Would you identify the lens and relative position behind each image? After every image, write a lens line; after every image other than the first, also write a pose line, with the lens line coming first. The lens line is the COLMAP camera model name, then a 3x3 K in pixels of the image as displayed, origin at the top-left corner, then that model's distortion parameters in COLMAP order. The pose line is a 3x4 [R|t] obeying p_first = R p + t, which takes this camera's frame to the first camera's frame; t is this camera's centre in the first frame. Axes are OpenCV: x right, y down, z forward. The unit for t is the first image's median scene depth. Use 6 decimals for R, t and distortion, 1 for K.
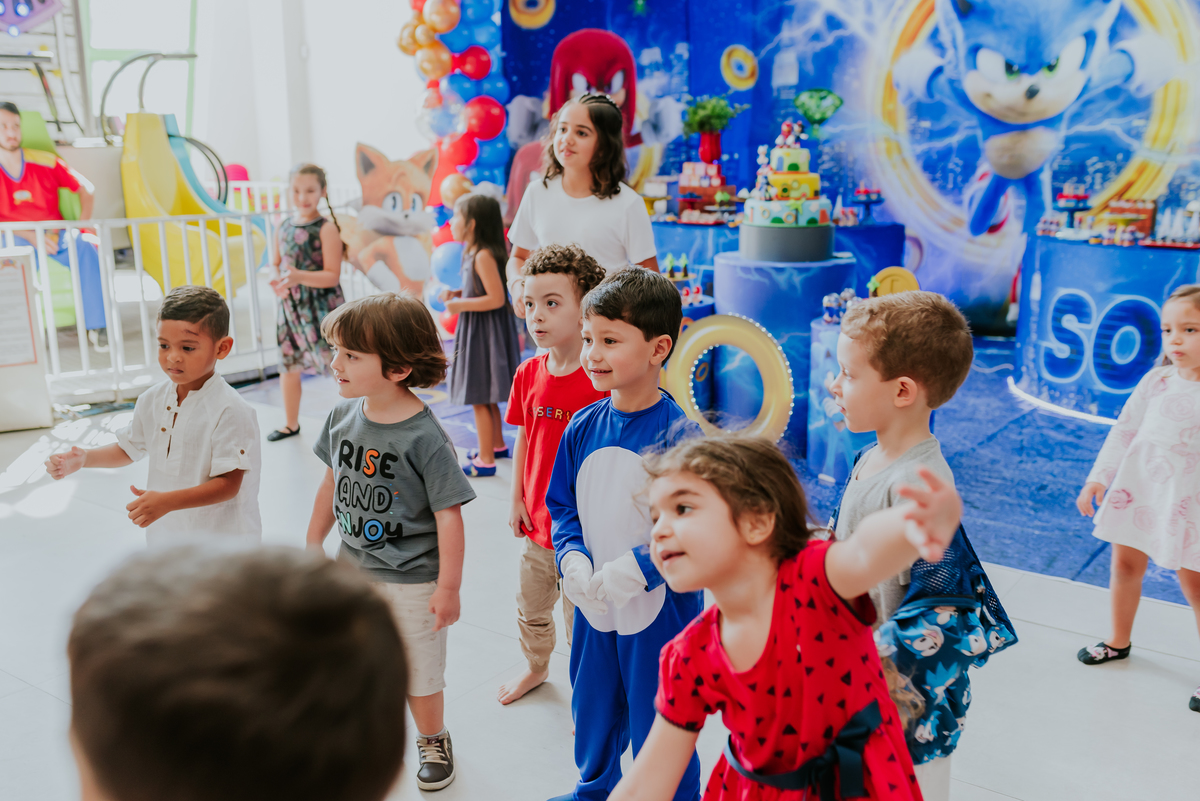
lens RADIAL K [[1132.4, 0, 600.0], [0, 1132.4, 400.5], [0, 0, 1]] dist [-0.000562, -0.003277]
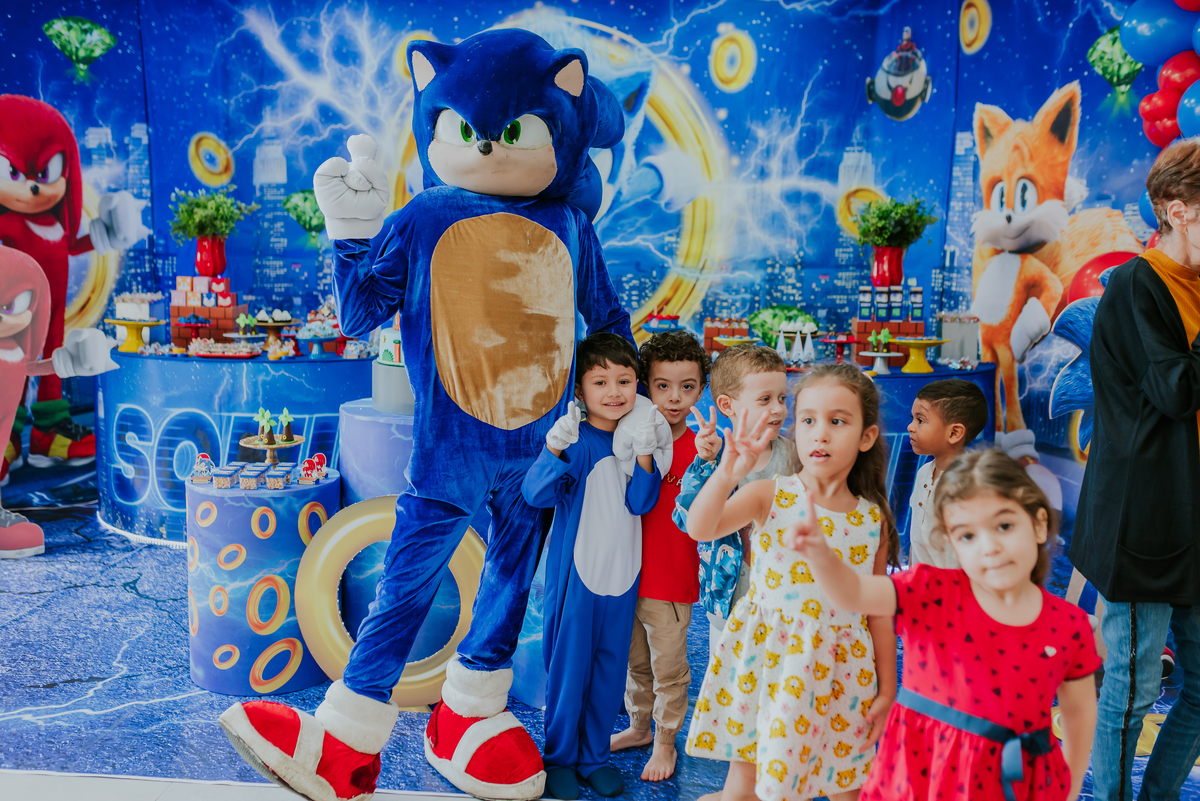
lens RADIAL K [[1132.4, 0, 600.0], [0, 1132.4, 400.5], [0, 0, 1]] dist [-0.000562, -0.003277]
pose [[0.843590, -0.051185, 0.534542, -0.096154], [0.101557, 0.992690, -0.065218, -0.048479], [-0.527297, 0.109303, 0.842622, 0.218256]]
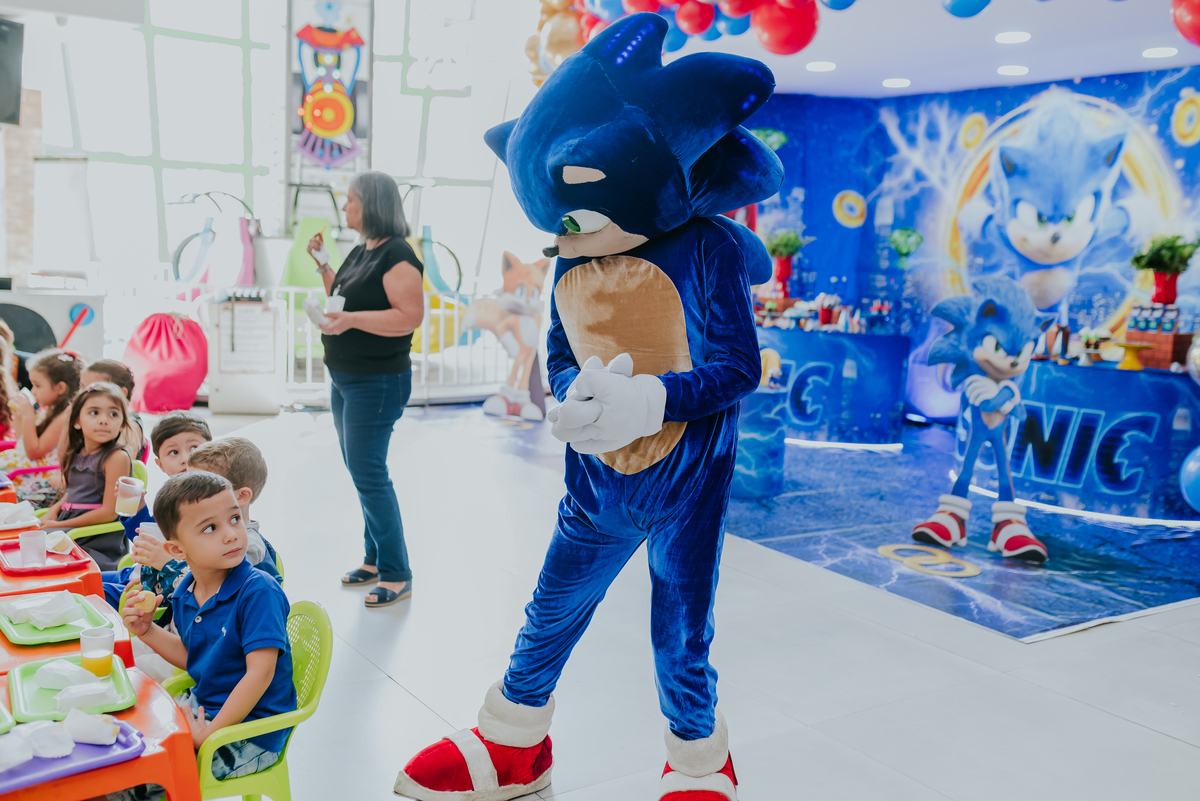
lens RADIAL K [[1152.0, 0, 605.2], [0, 1152.0, 398.5], [0, 0, 1]] dist [-0.003898, -0.002145]
pose [[0.938974, 0.091978, -0.331462, 0.353100], [-0.127943, 0.987841, -0.088323, 0.063268], [0.319308, 0.125341, 0.939325, -0.273737]]
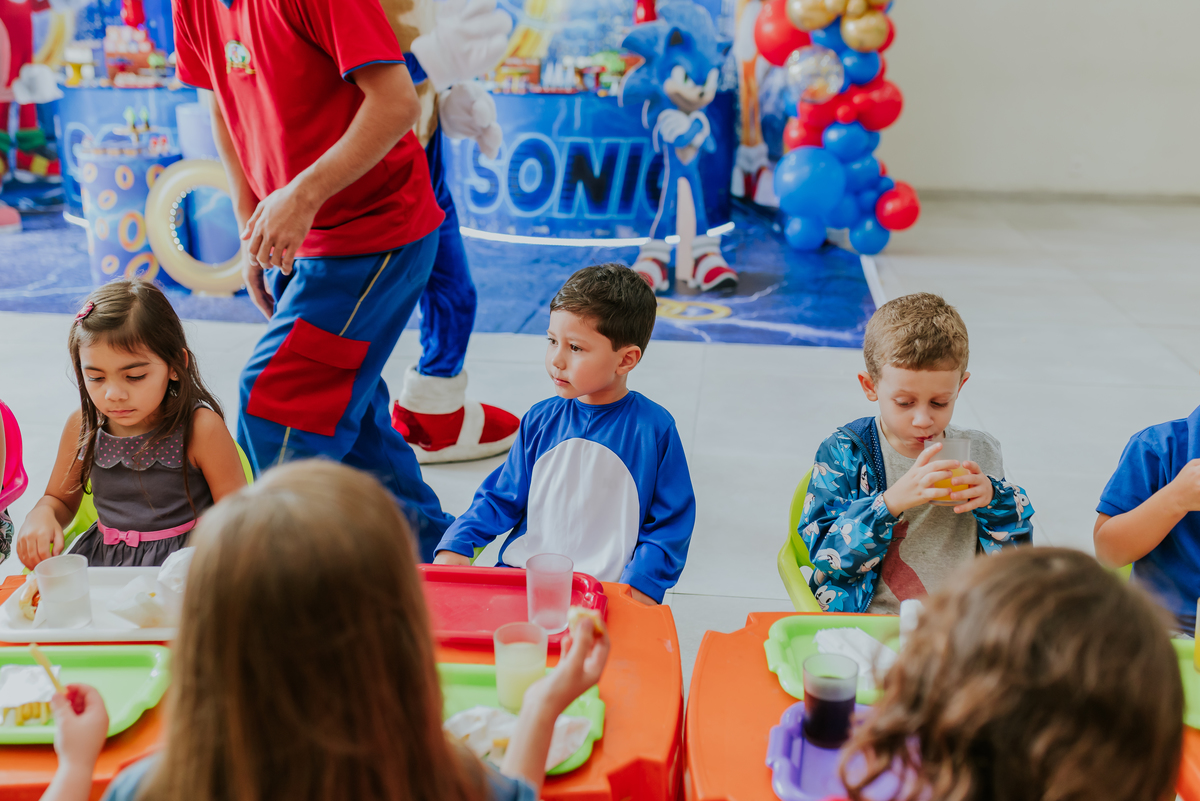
lens RADIAL K [[1177.4, 0, 600.0], [0, 1177.4, 400.5], [0, 0, 1]] dist [0.002559, -0.004437]
pose [[0.875954, -0.138012, 0.462231, -0.070031], [0.100517, 0.989387, 0.104924, 0.048976], [-0.471806, -0.045446, 0.880530, -0.128268]]
